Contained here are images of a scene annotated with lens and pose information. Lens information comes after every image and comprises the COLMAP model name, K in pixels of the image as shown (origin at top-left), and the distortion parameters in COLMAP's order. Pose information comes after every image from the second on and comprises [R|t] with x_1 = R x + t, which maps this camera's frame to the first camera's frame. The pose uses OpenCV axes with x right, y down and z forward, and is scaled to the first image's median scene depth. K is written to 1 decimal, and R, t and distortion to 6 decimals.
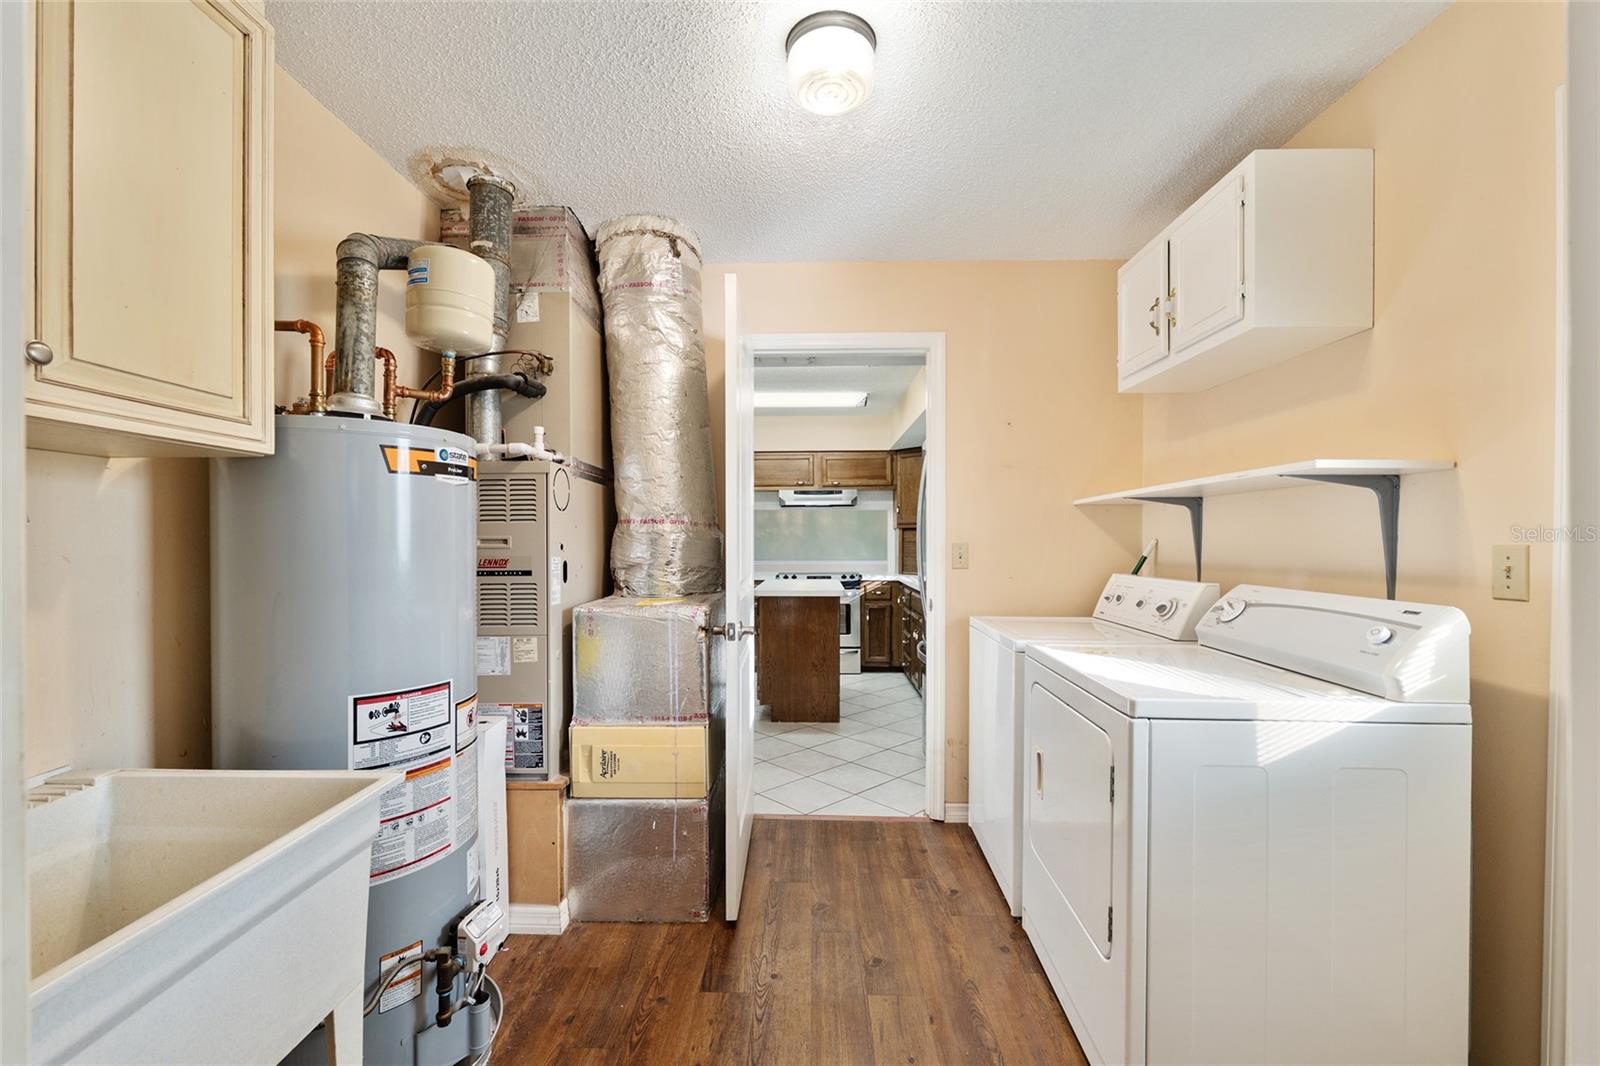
lens RADIAL K [[658.9, 0, 800.9], [0, 658.9, 540.5], [0, 0, 1]] dist [-0.006331, -0.000264]
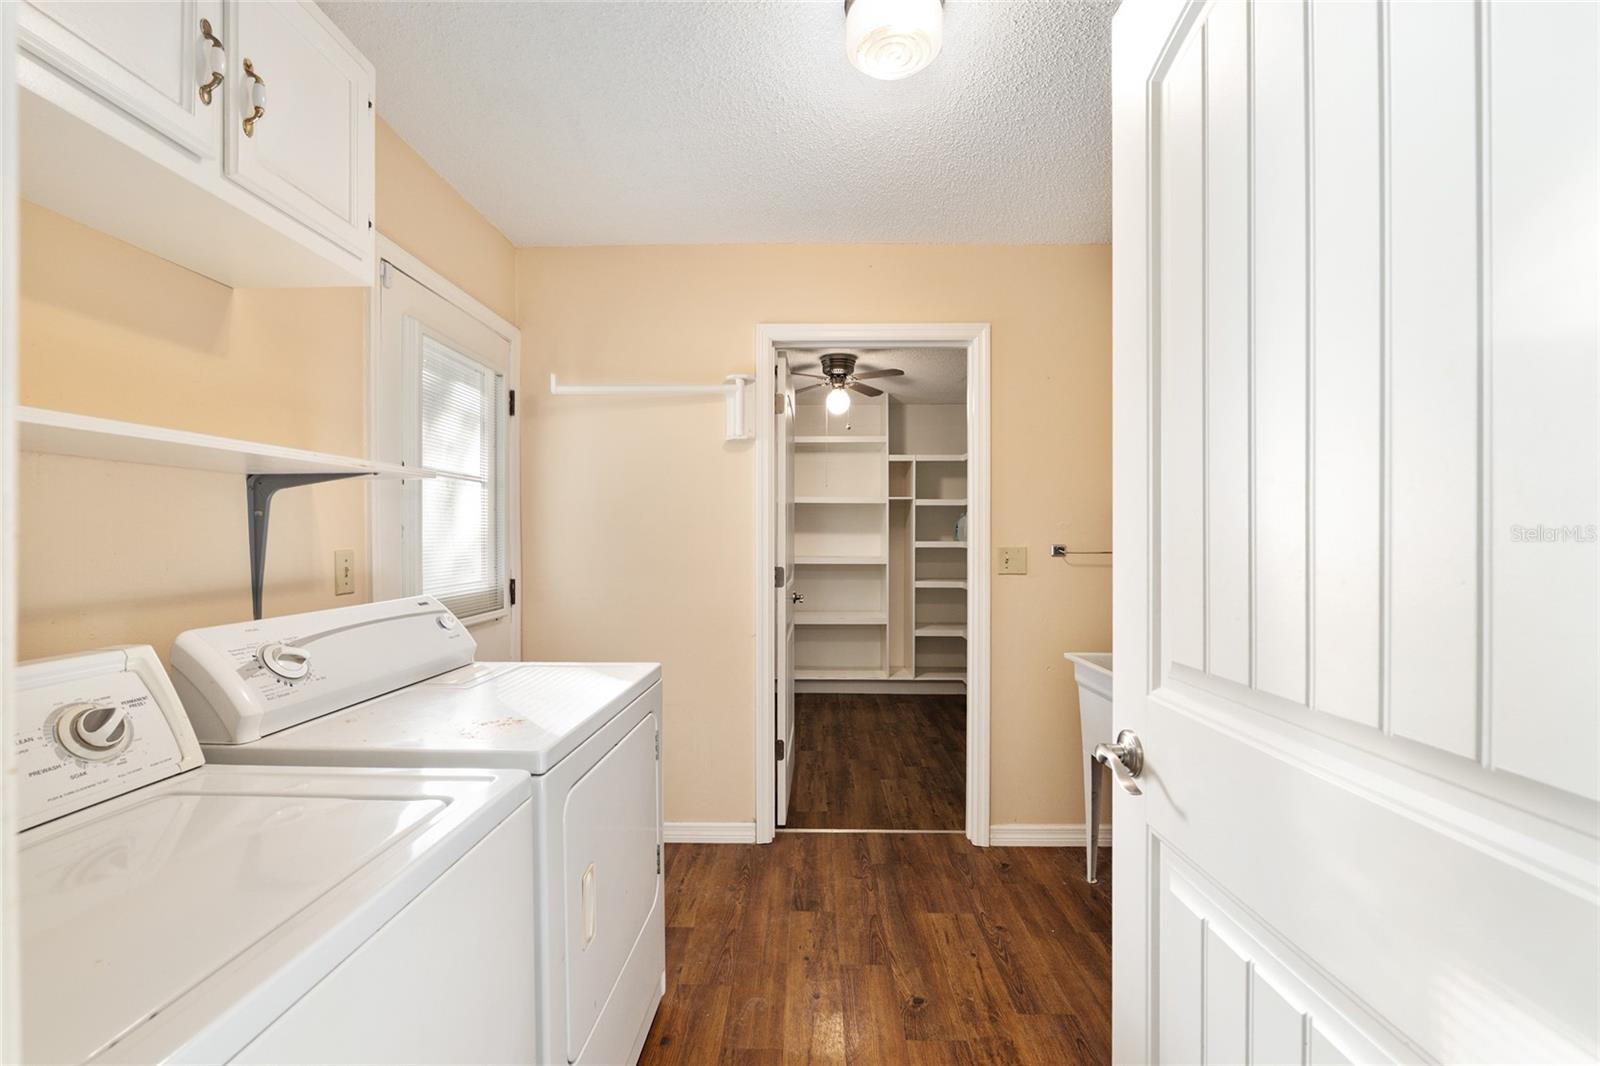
lens RADIAL K [[658.9, 0, 792.0], [0, 658.9, 534.4], [0, 0, 1]] dist [-0.006331, -0.000264]
pose [[-0.999981, -0.005023, -0.003669, 0.037053], [-0.005019, 0.999987, -0.000932, -0.006413], [0.003674, -0.000914, -0.999993, 0.479025]]
